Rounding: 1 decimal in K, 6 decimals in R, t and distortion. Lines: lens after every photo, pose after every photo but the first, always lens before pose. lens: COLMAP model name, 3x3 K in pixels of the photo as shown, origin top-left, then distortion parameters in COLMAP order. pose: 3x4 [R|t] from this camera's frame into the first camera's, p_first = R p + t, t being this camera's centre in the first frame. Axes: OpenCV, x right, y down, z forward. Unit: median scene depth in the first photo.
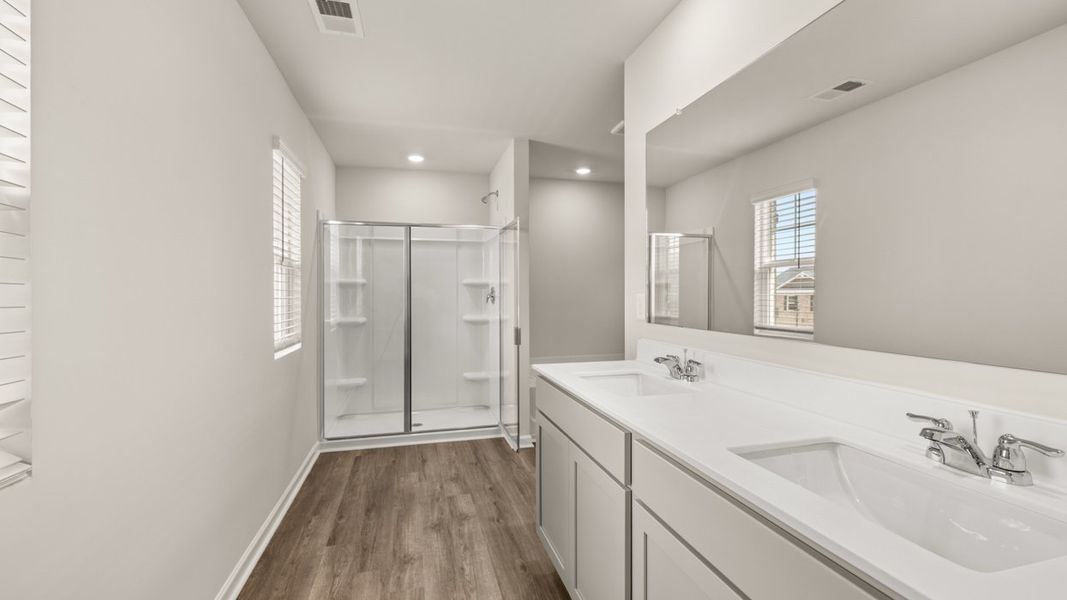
lens RADIAL K [[519.3, 0, 531.3], [0, 519.3, 296.0], [0, 0, 1]] dist [-0.002661, -0.000358]
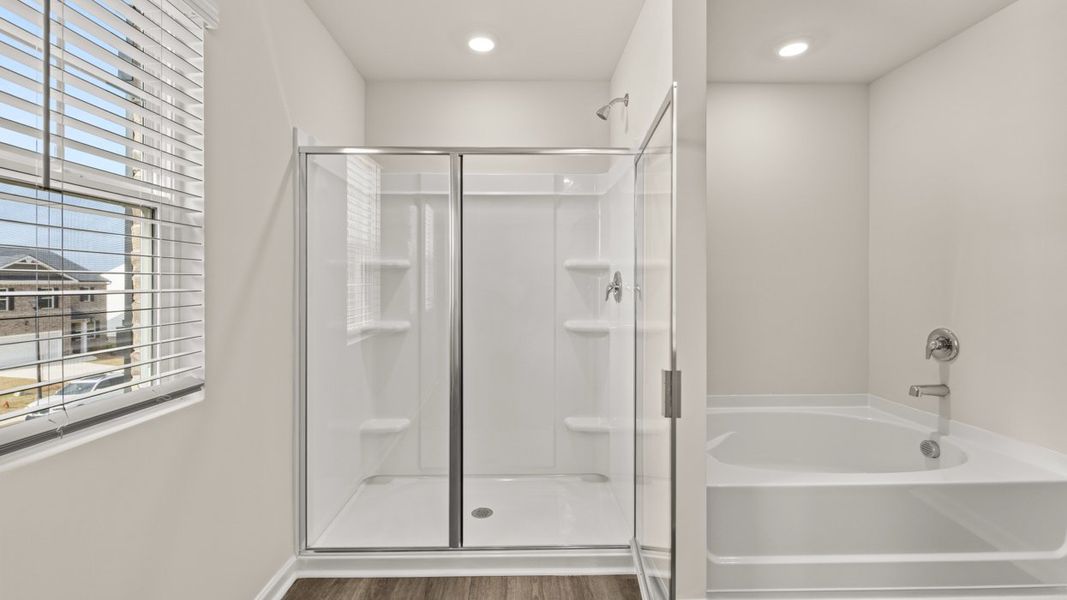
lens RADIAL K [[514.4, 0, 533.5], [0, 514.4, 300.0], [0, 0, 1]] dist [-0.095542, 0.071178]
pose [[0.979156, 0.008409, -0.202937, -0.051785], [-0.002725, 0.999597, 0.028270, -0.002219], [0.203093, -0.027127, 0.978784, 0.455615]]
